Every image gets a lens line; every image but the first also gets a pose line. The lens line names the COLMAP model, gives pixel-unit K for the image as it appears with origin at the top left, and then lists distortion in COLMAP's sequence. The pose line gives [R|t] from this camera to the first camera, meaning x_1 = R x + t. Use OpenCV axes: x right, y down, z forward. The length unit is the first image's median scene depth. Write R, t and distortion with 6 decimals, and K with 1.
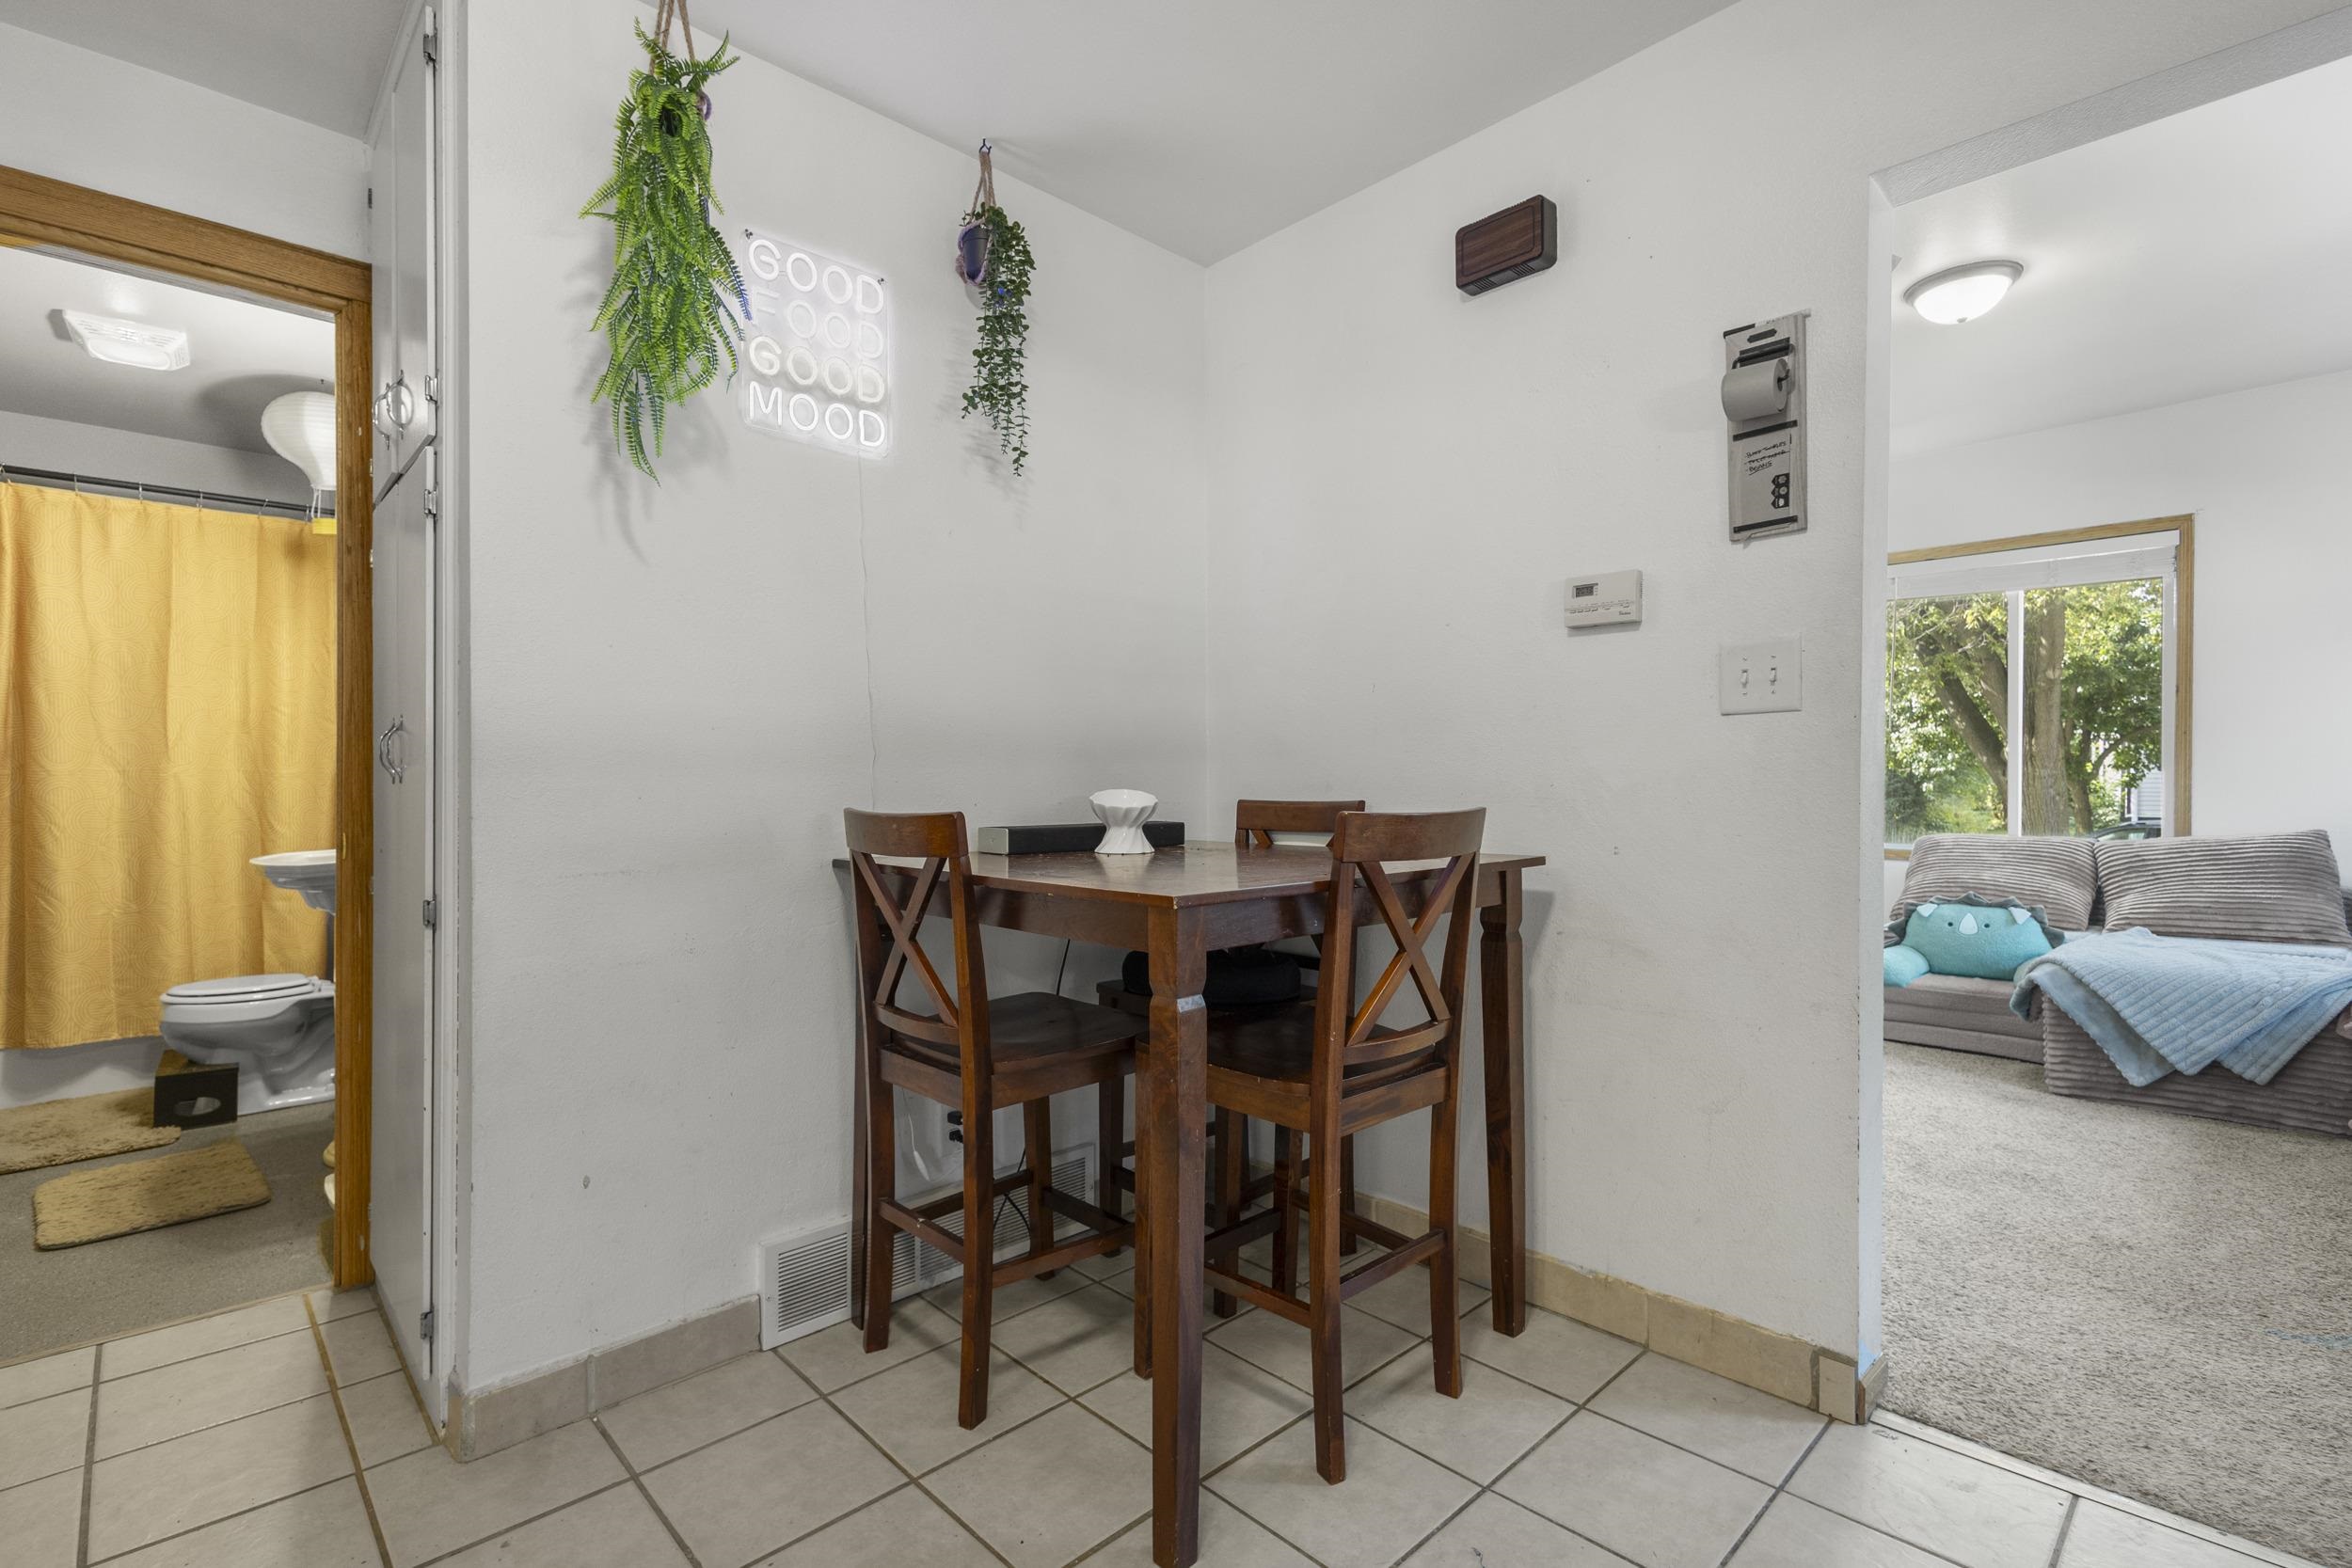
lens RADIAL K [[1075.0, 0, 1176.3], [0, 1075.0, 787.6], [0, 0, 1]] dist [0.002104, -0.000142]
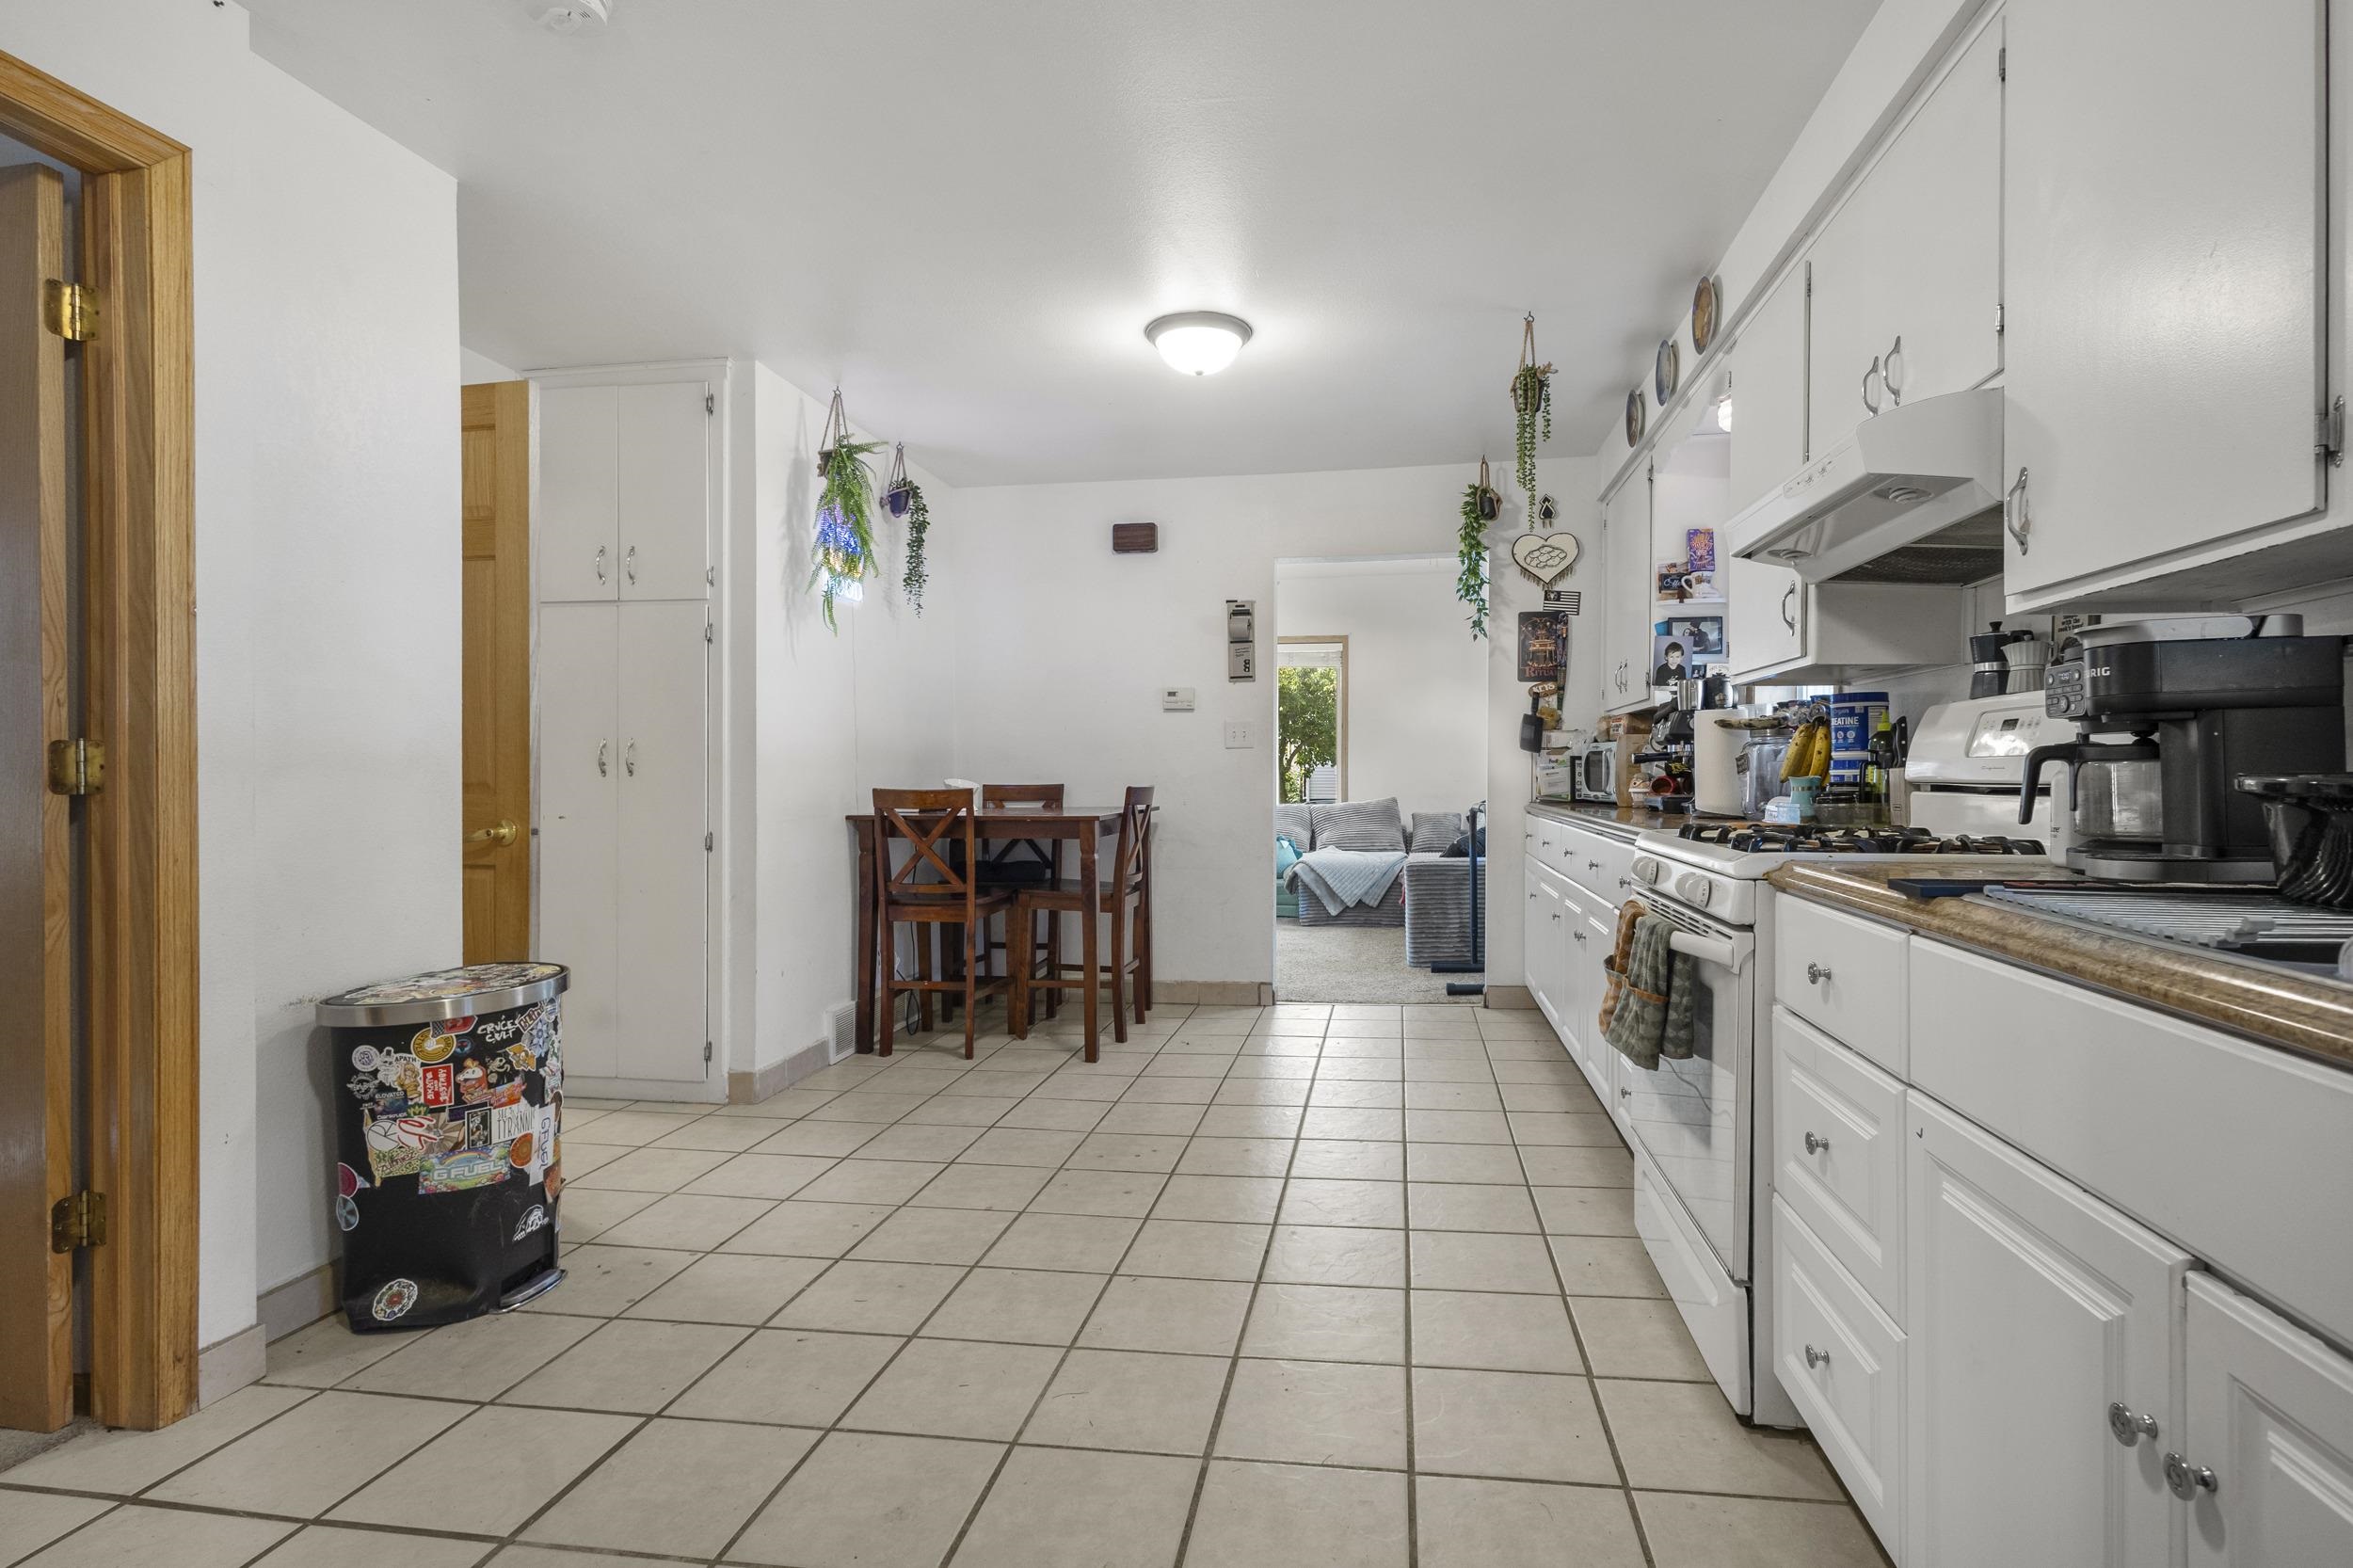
lens RADIAL K [[1075.6, 0, 1176.8], [0, 1075.6, 787.6], [0, 0, 1]] dist [0.002104, -0.000142]
pose [[0.819986, -0.009688, 0.572302, -0.569852], [0.006187, 0.999948, 0.008063, 0.002451], [-0.572351, -0.003071, 0.820003, -0.559891]]
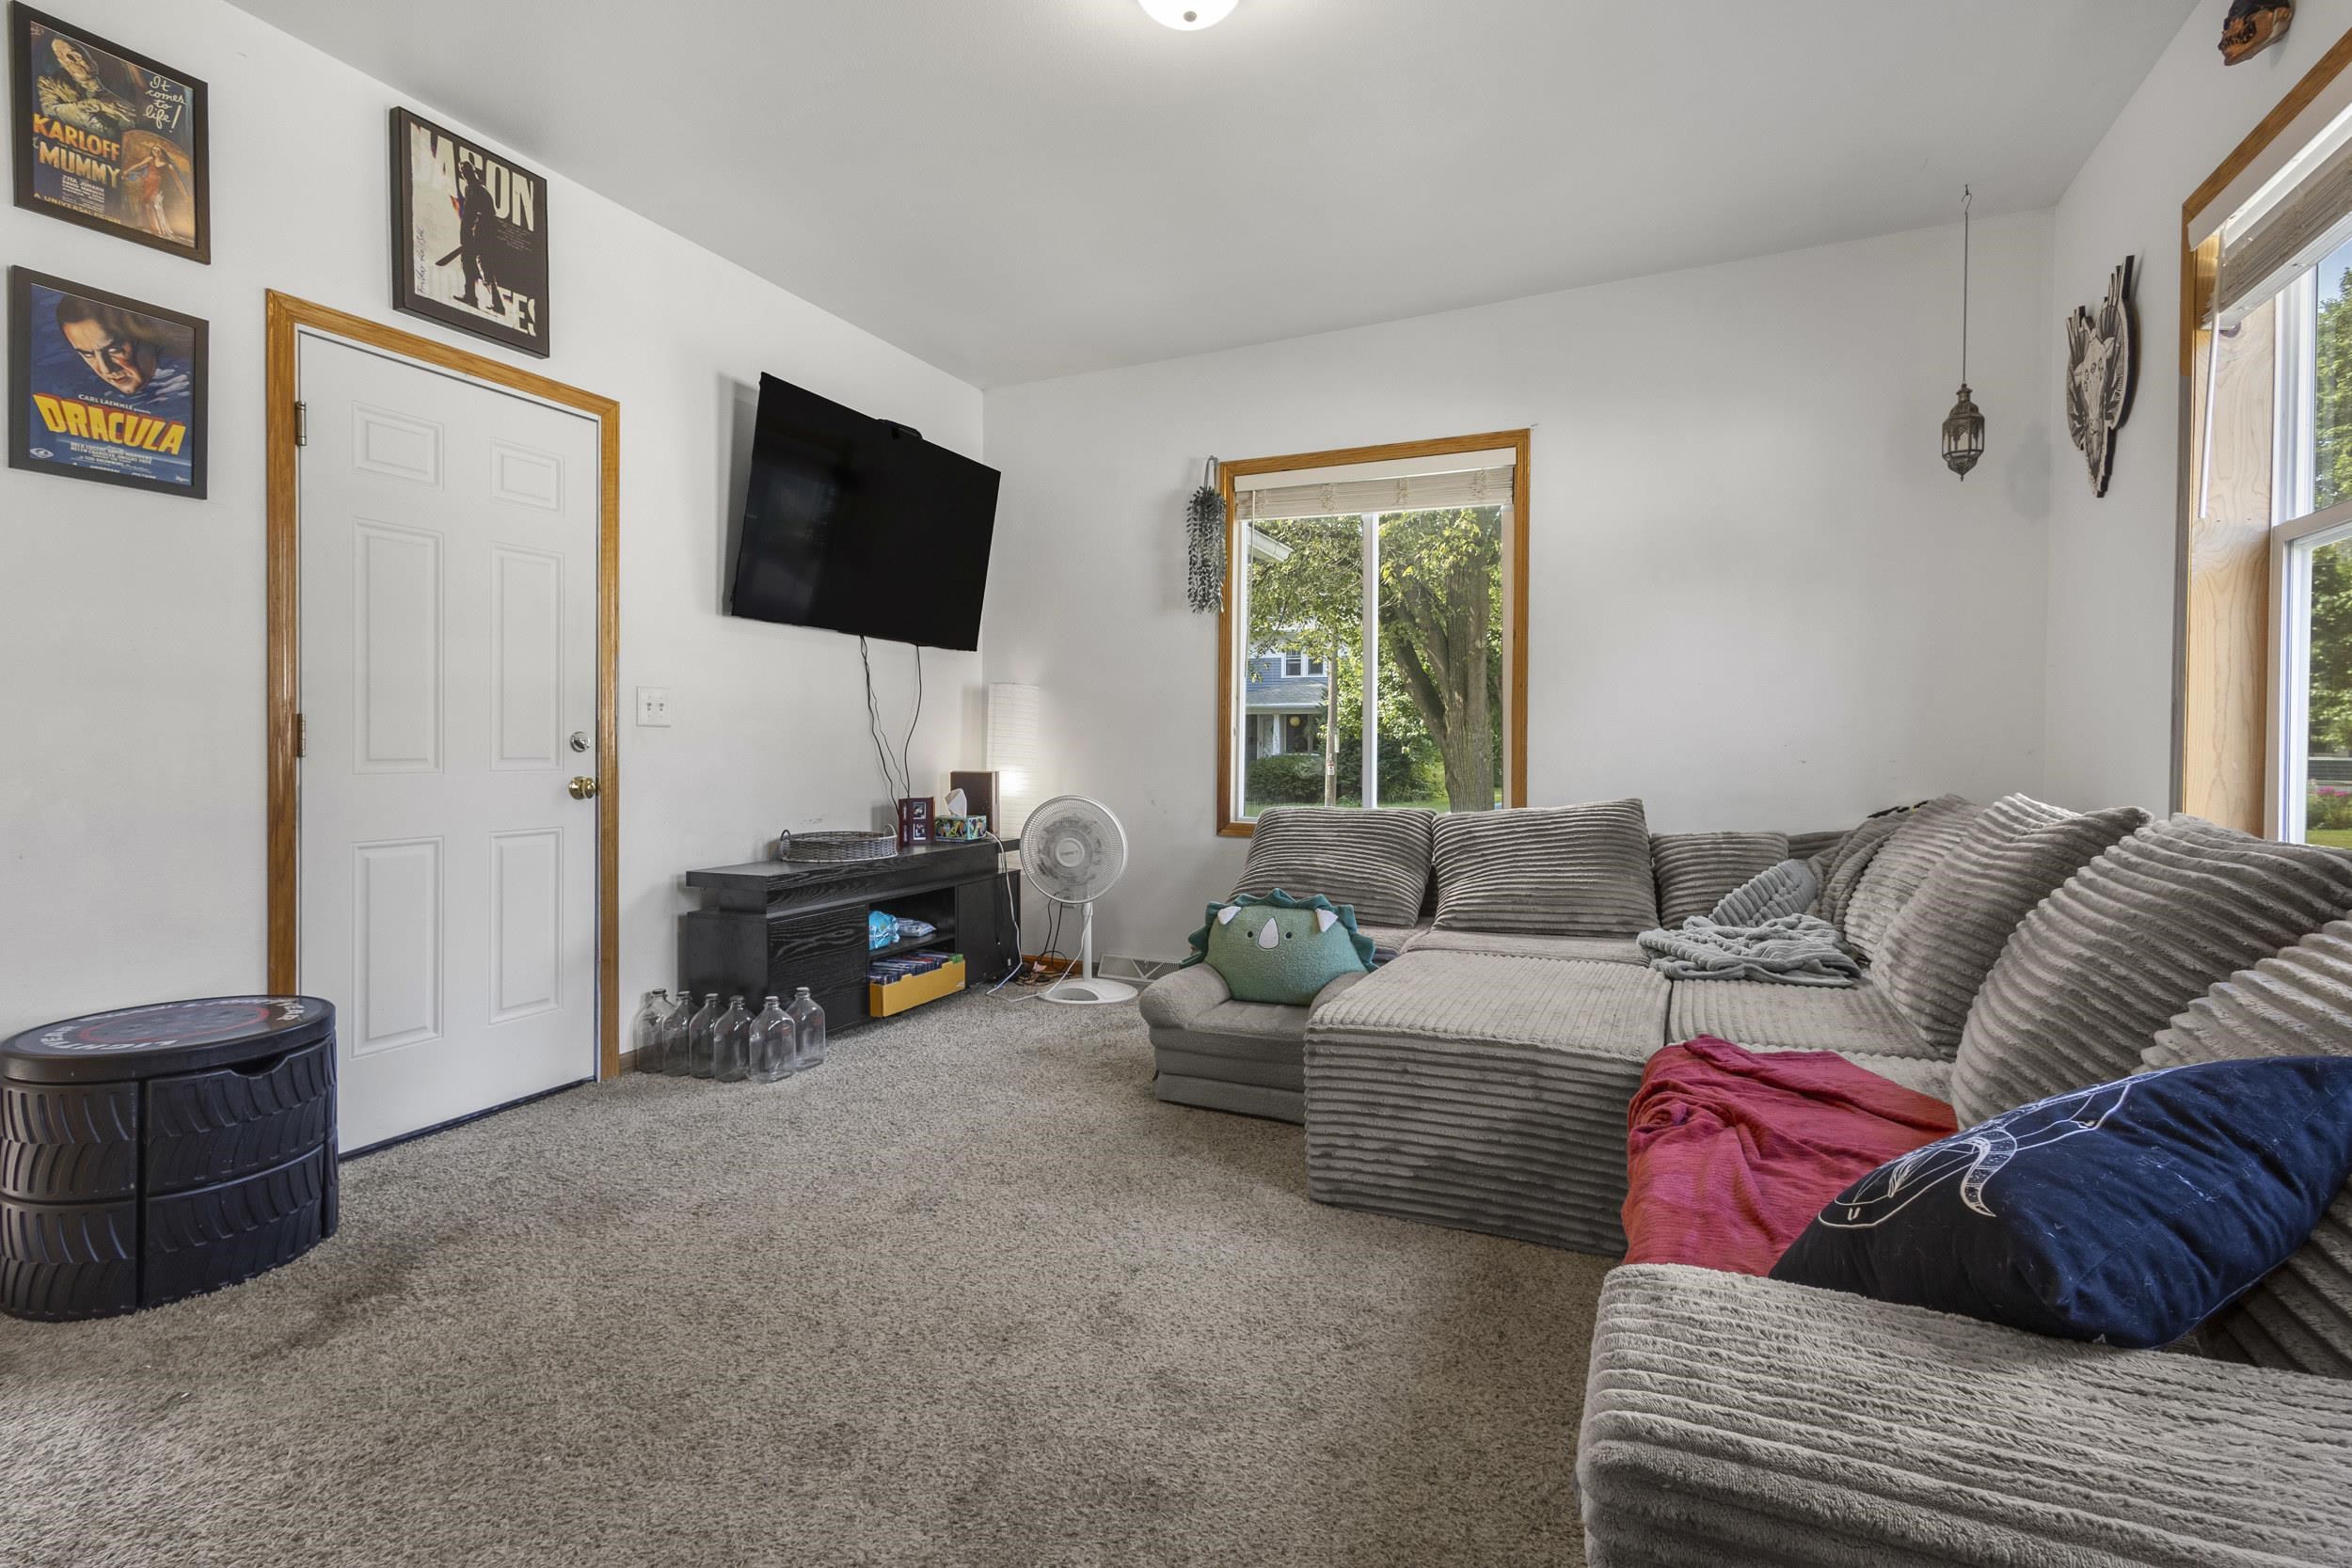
lens RADIAL K [[1109.1, 0, 1164.4], [0, 1109.1, 755.8], [0, 0, 1]] dist [0.003581, 0.000233]
pose [[0.928343, -0.003101, 0.371711, 0.477901], [0.001618, 0.999989, 0.004302, 0.001903], [-0.371720, -0.003392, 0.928339, 0.397443]]
